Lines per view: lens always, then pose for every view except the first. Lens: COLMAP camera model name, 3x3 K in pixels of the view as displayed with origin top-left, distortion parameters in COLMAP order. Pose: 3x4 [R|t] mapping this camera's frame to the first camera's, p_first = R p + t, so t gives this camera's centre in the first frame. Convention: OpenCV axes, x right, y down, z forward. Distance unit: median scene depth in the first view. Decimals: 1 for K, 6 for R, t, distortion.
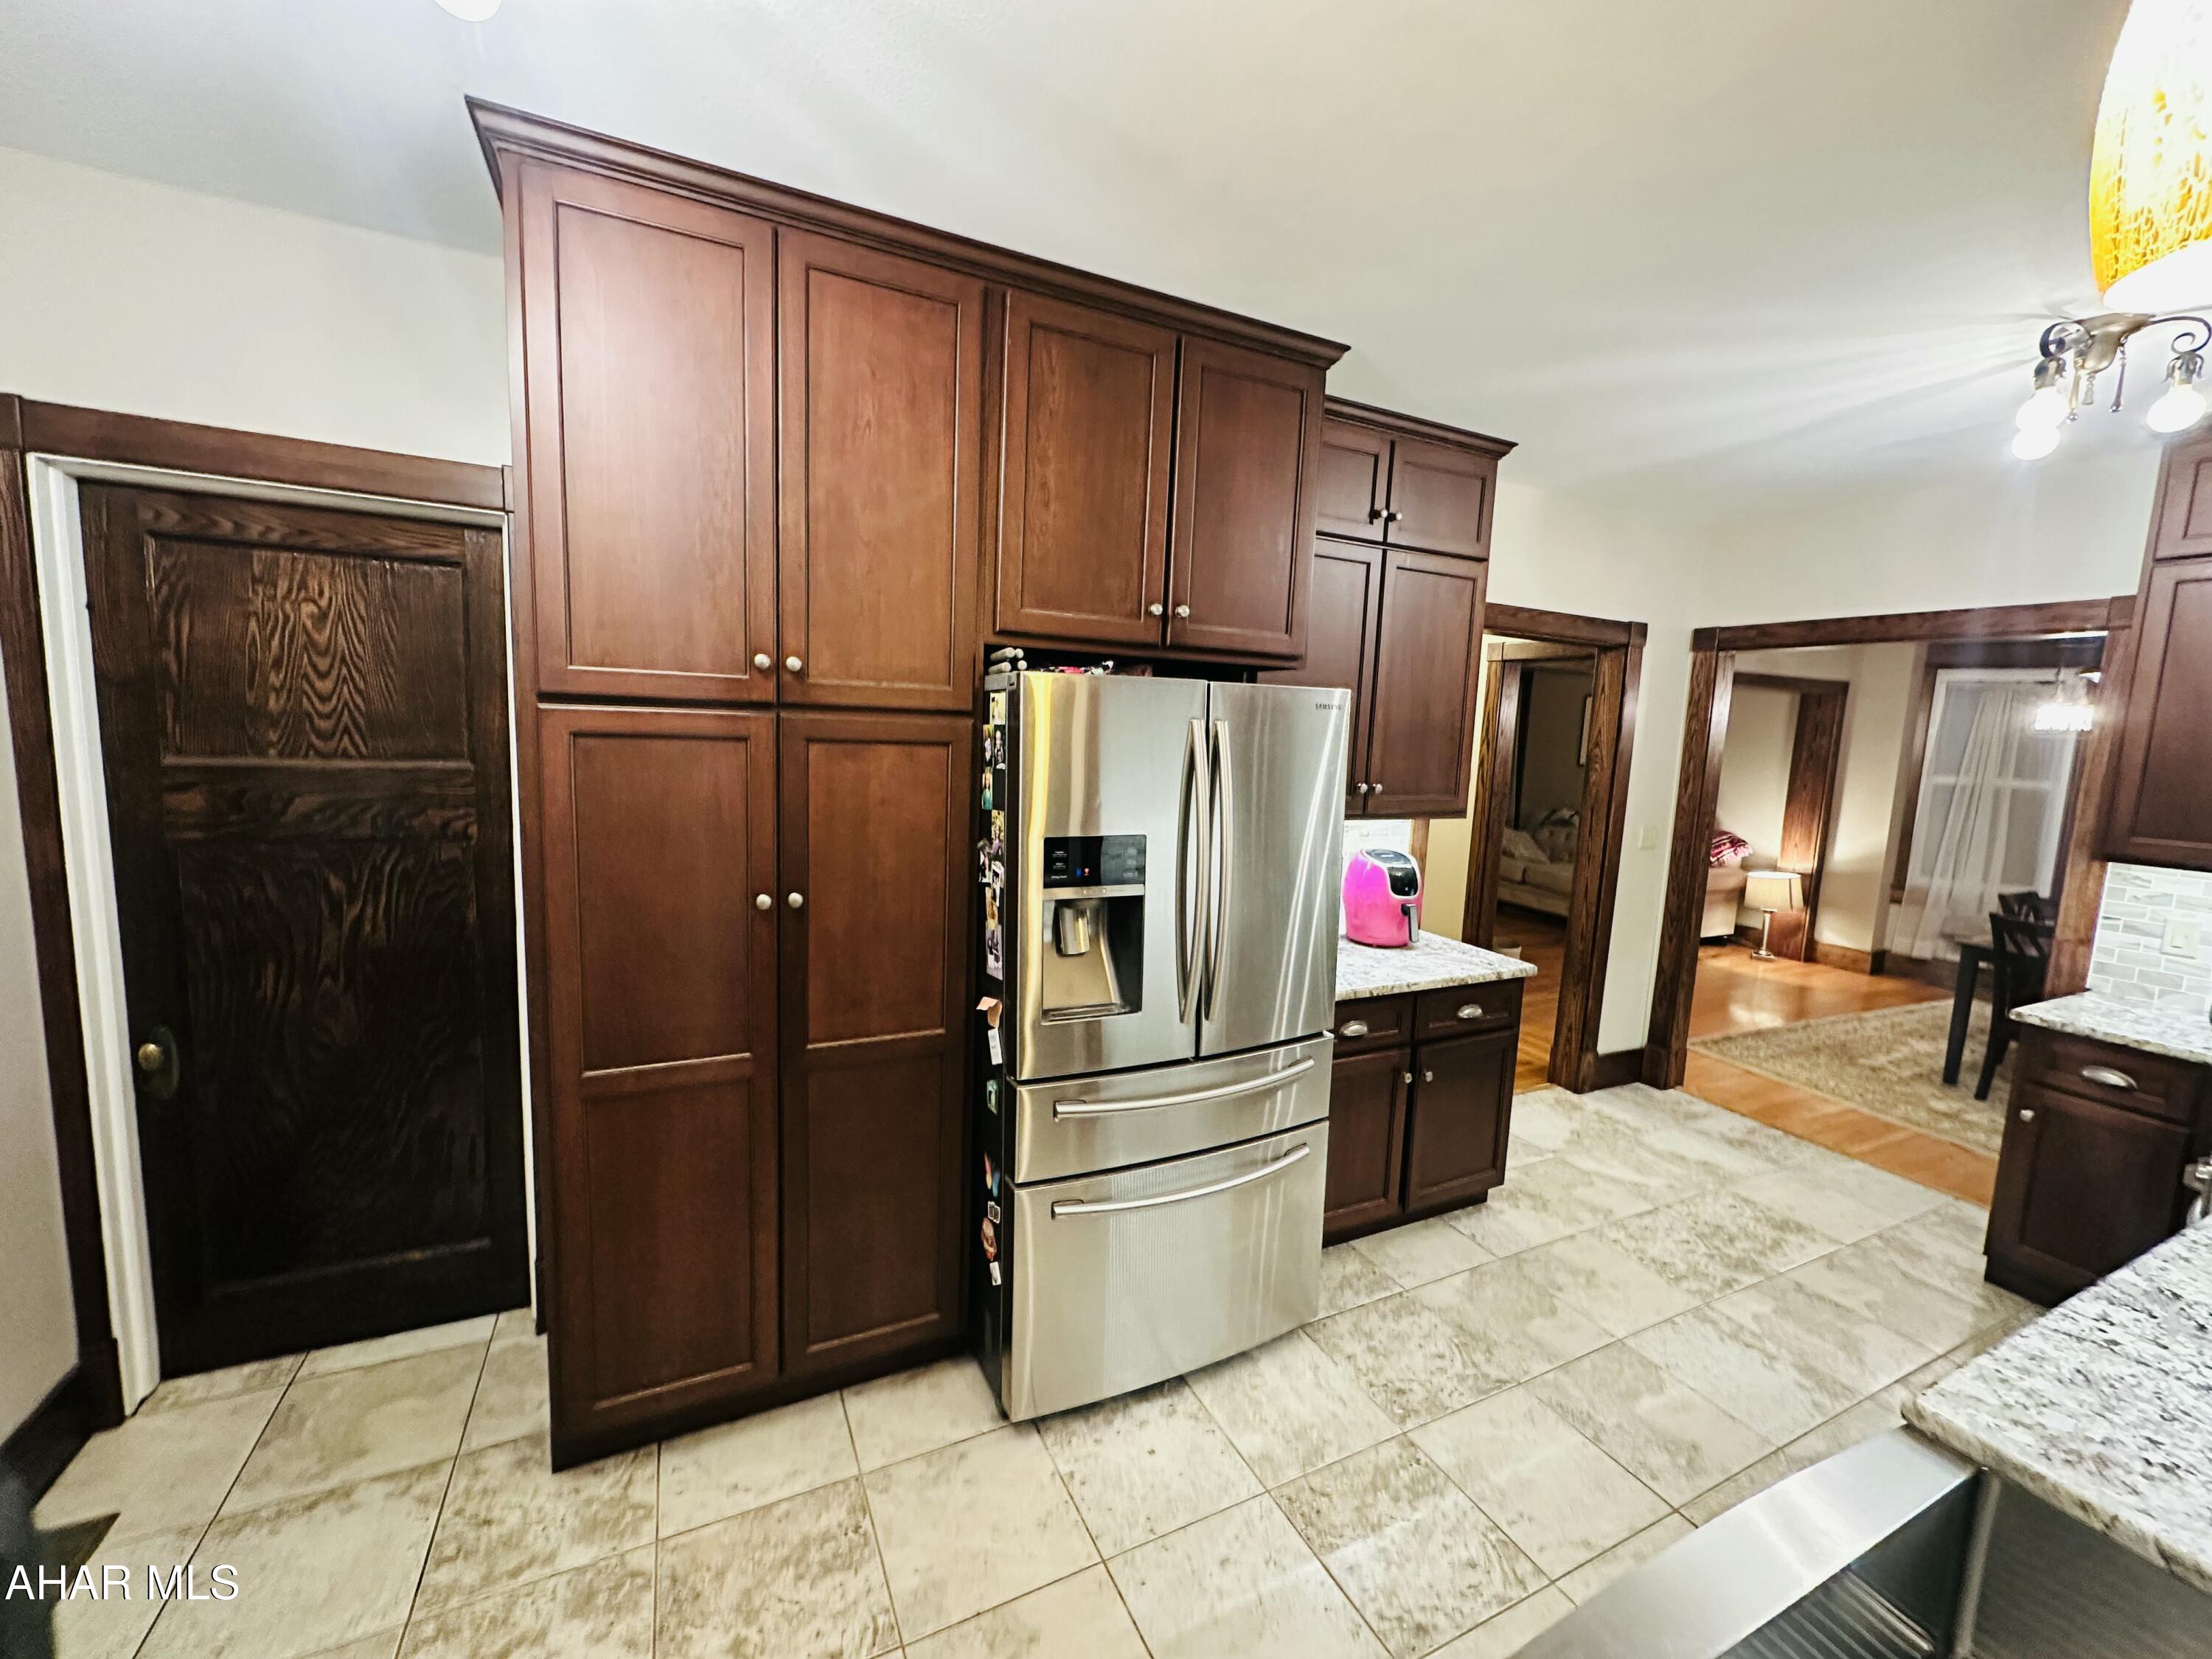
lens RADIAL K [[879.1, 0, 1106.0], [0, 879.1, 829.5], [0, 0, 1]] dist [0.000037, 0.000303]
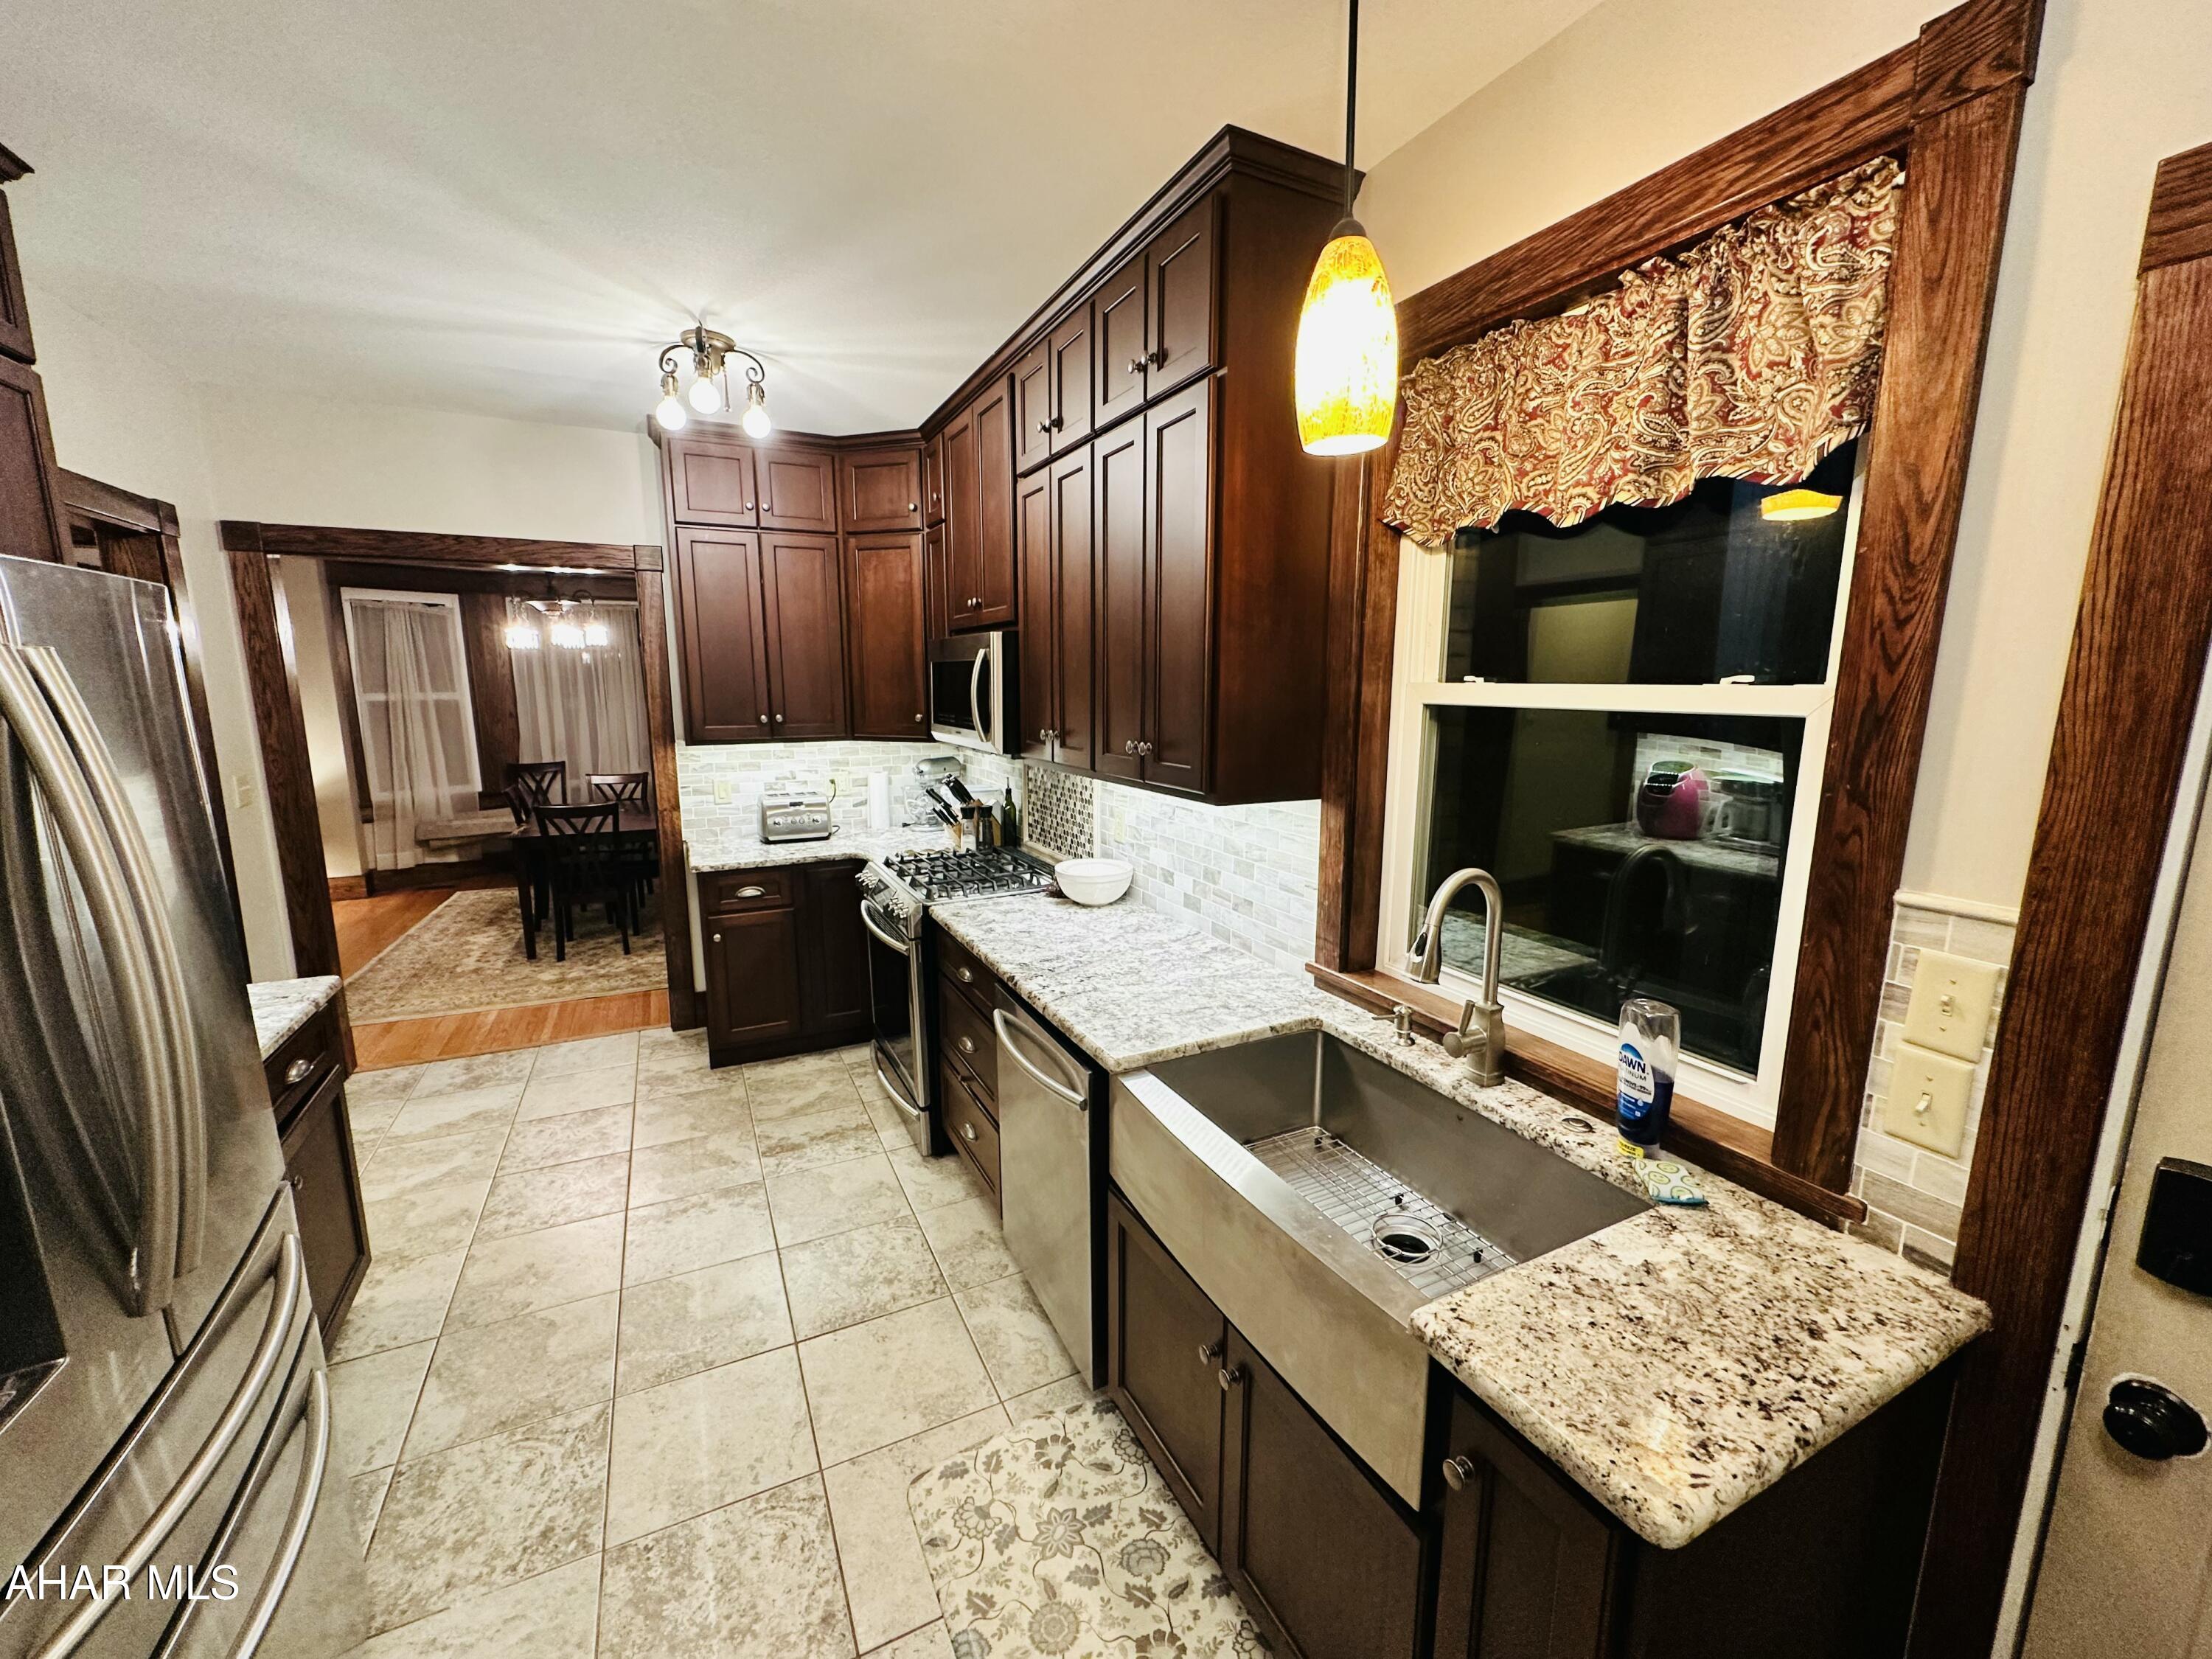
lens RADIAL K [[879.1, 0, 1106.0], [0, 879.1, 829.5], [0, 0, 1]] dist [0.000037, 0.000303]
pose [[-0.006545, -0.209504, 0.977786, -0.175393], [0.117786, 0.970838, 0.208804, -0.035105], [-0.993017, 0.116536, 0.018323, 0.262630]]
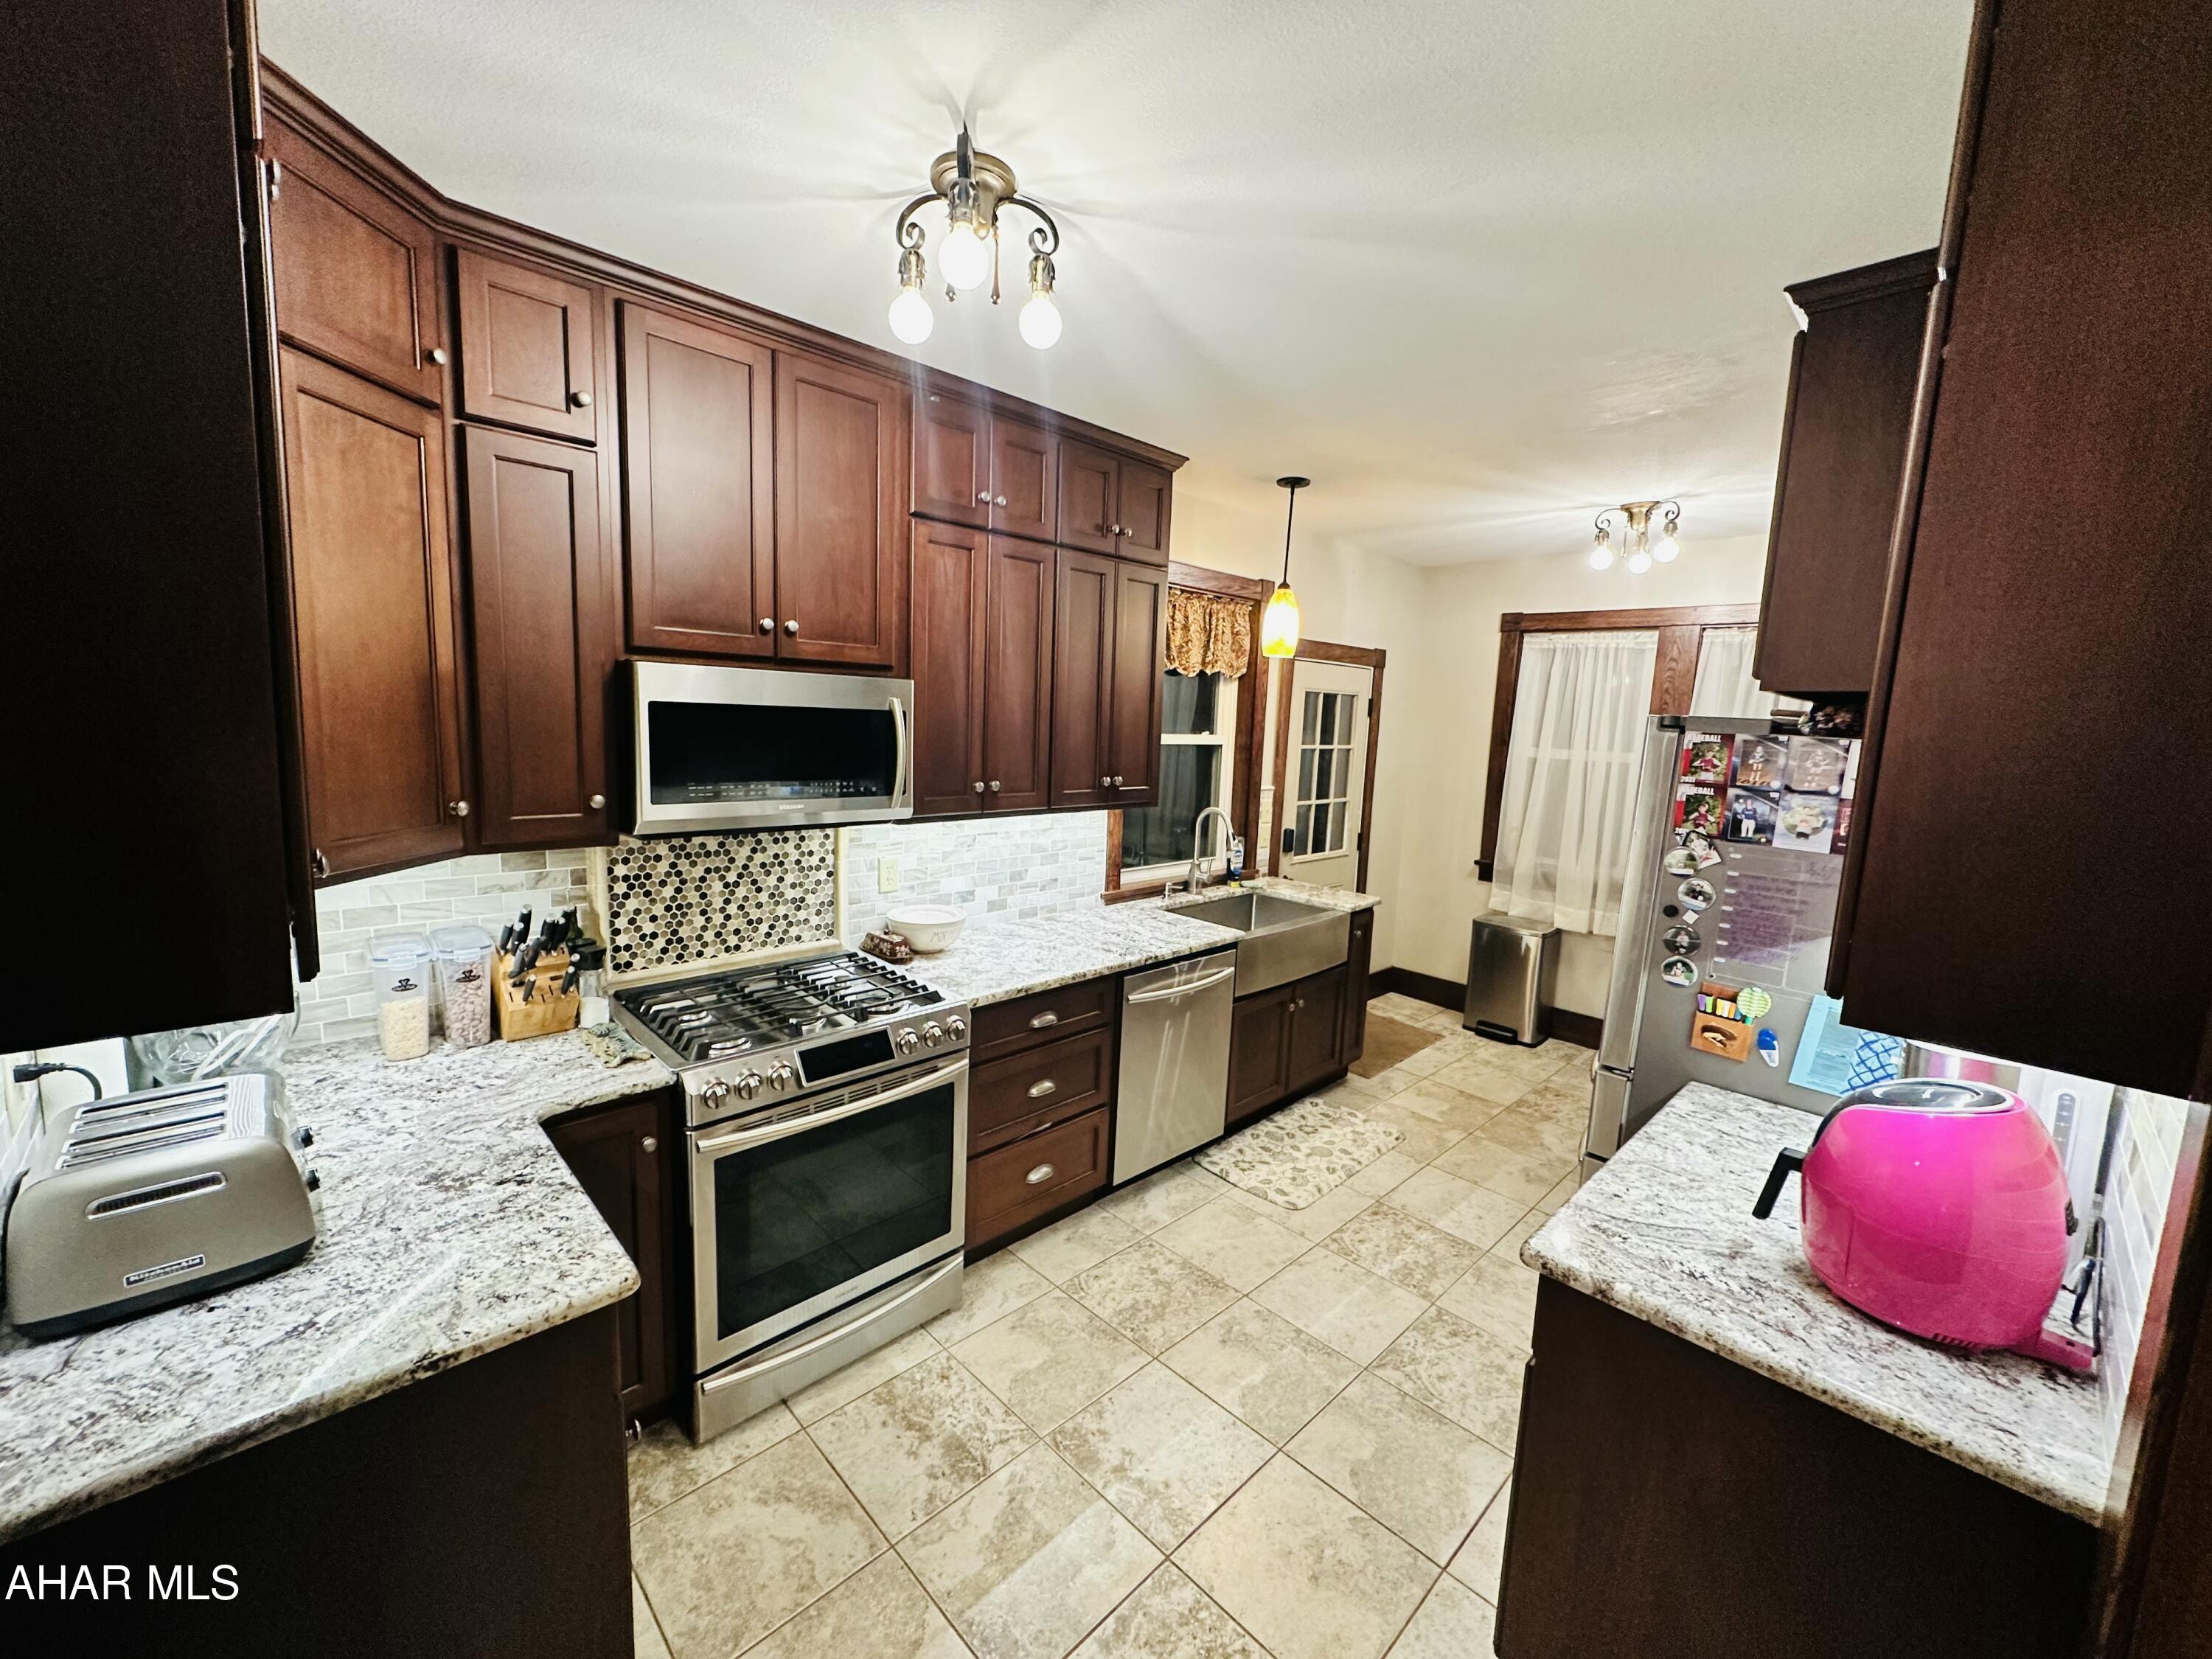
lens RADIAL K [[879.1, 0, 1106.0], [0, 879.1, 829.5], [0, 0, 1]] dist [0.000037, 0.000303]
pose [[-0.945214, -0.036950, -0.324353, 0.696565], [-0.116374, 0.966436, 0.229038, -0.115273], [0.305003, 0.254237, -0.917789, 1.055035]]
